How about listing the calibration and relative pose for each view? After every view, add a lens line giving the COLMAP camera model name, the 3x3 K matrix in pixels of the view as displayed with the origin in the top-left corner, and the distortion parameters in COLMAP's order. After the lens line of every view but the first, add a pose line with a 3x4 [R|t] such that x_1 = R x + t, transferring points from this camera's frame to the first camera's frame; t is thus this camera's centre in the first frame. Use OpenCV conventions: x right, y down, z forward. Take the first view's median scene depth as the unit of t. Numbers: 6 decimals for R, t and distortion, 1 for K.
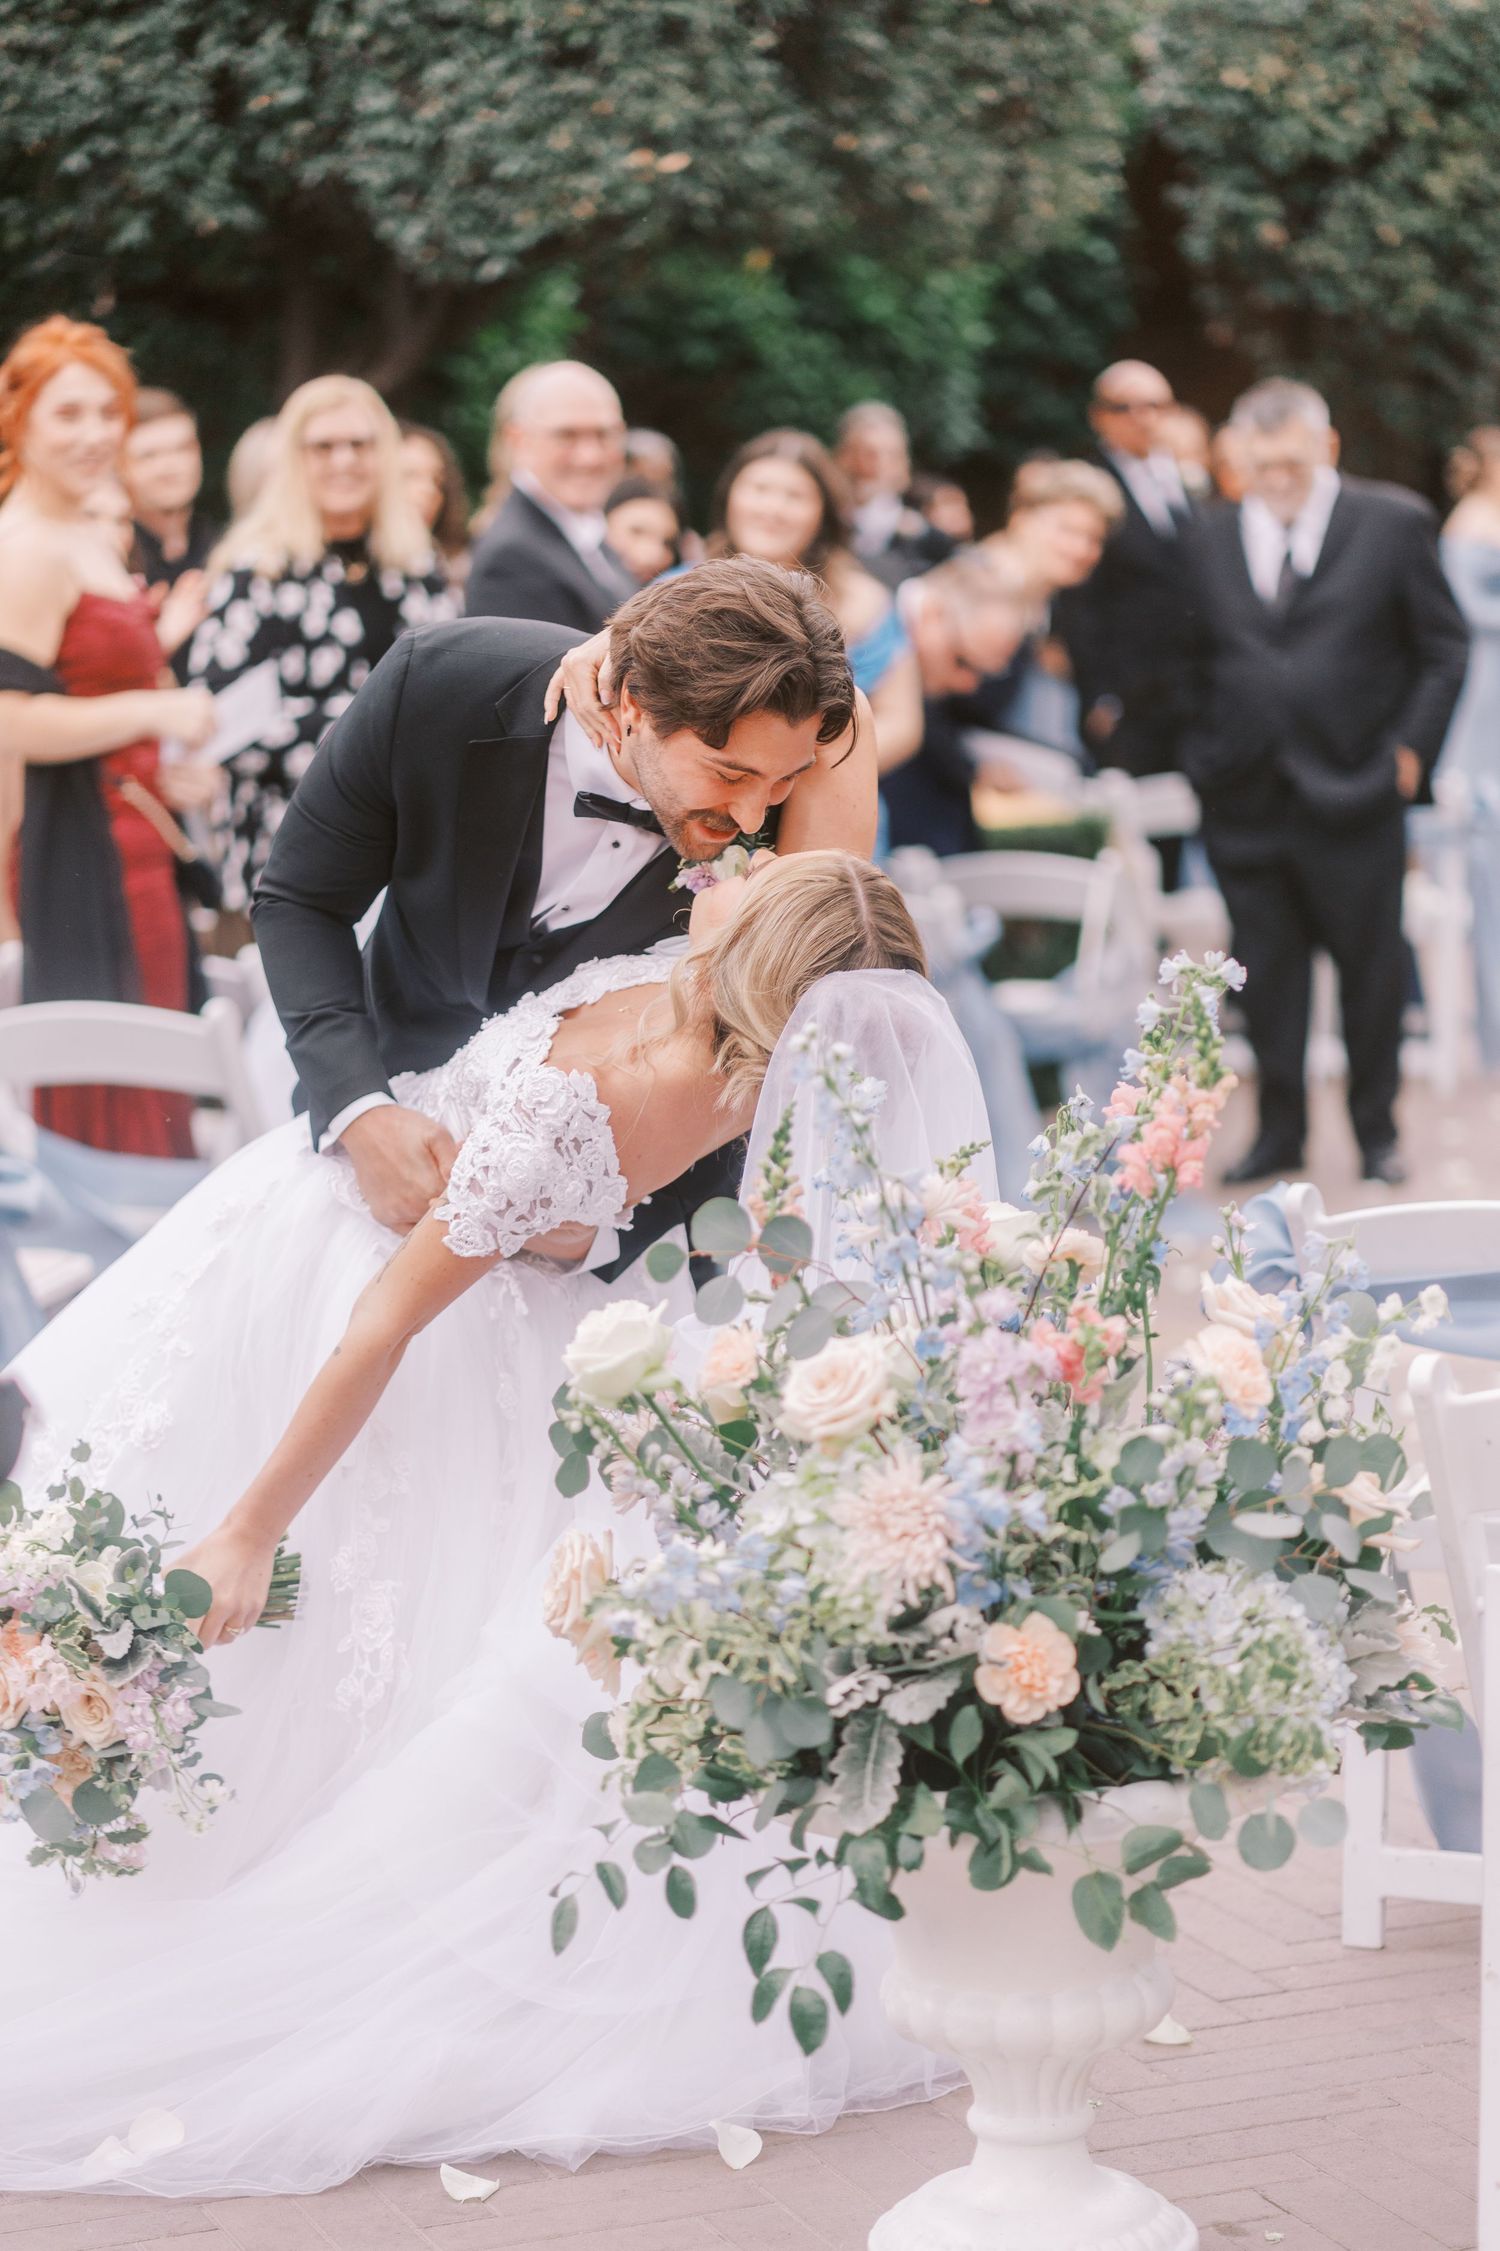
lens RADIAL K [[5481.2, 0, 653.3], [0, 5481.2, 1115.1], [0, 0, 1]] dist [0.037426, 0.000000]
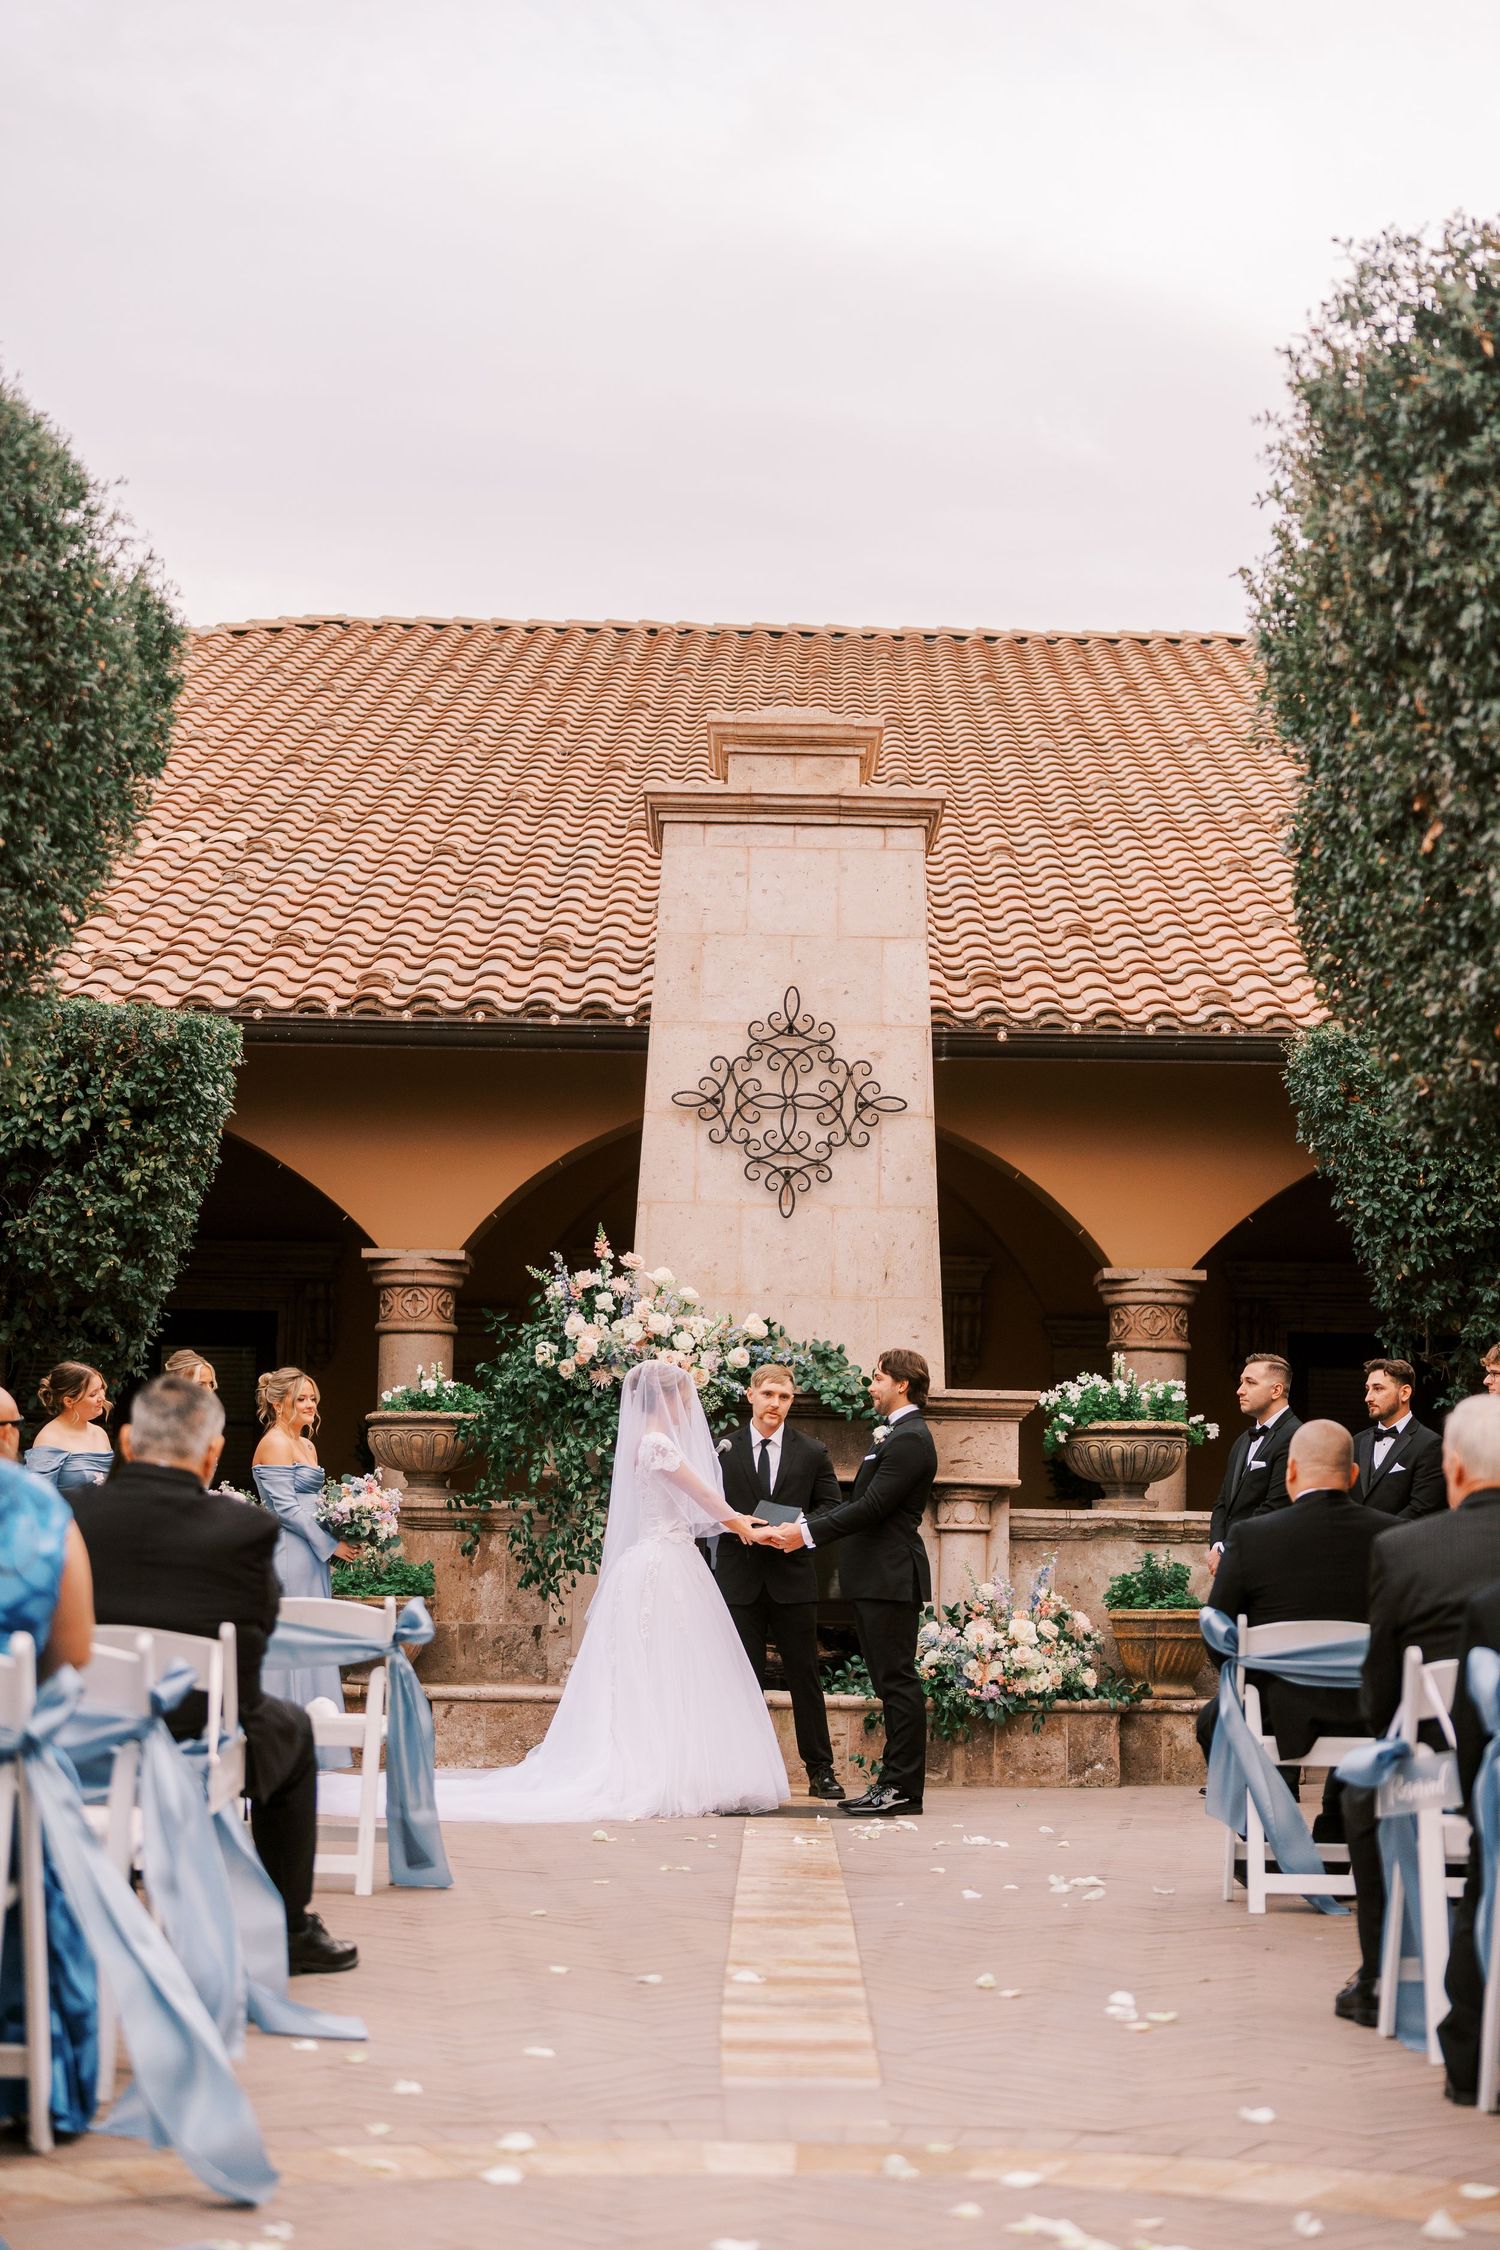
lens RADIAL K [[3489.5, 0, 753.3], [0, 3489.5, 1119.4], [0, 0, 1]] dist [0.005513, 0.000000]
pose [[0.904710, 0.102877, 0.413421, -0.090626], [0.001190, 0.969792, -0.243930, 0.019408], [-0.426027, 0.221177, 0.877258, 0.356938]]
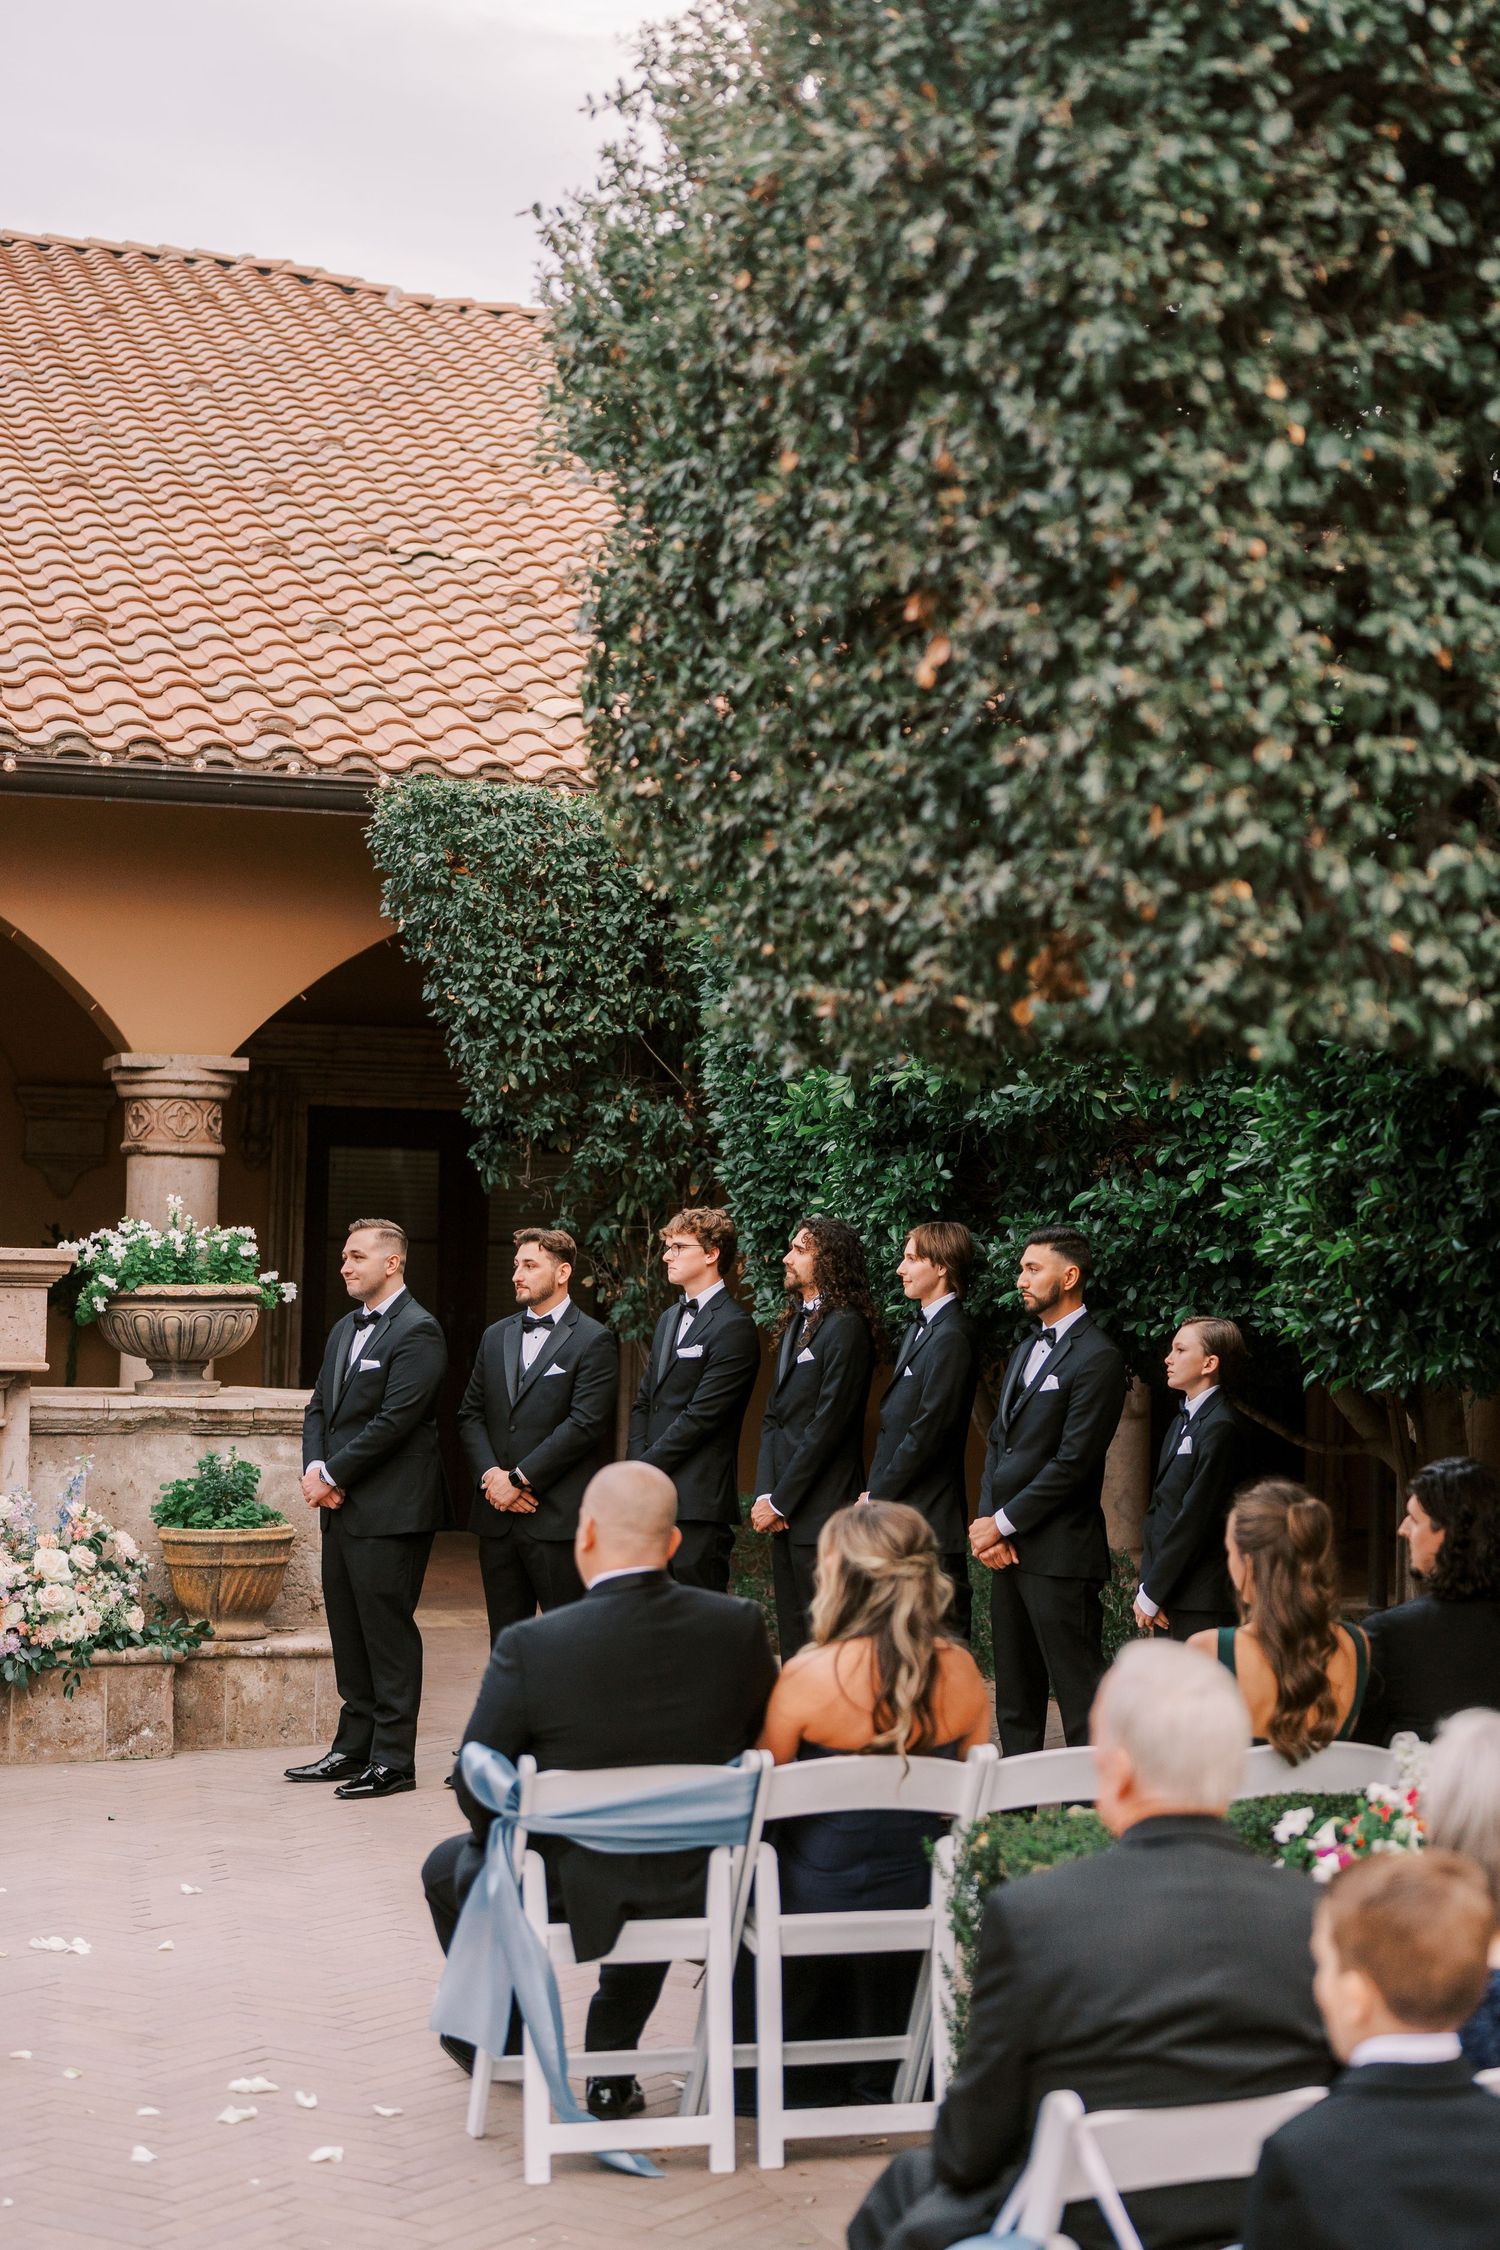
lens RADIAL K [[3489.5, 0, 773.2], [0, 3489.5, 1098.3], [0, 0, 1]] dist [0.005513, 0.000000]
pose [[0.713290, 0.071032, 0.697260, -0.015379], [0.035869, 0.989848, -0.137533, -0.084583], [-0.699951, 0.123111, 0.703500, 0.593829]]
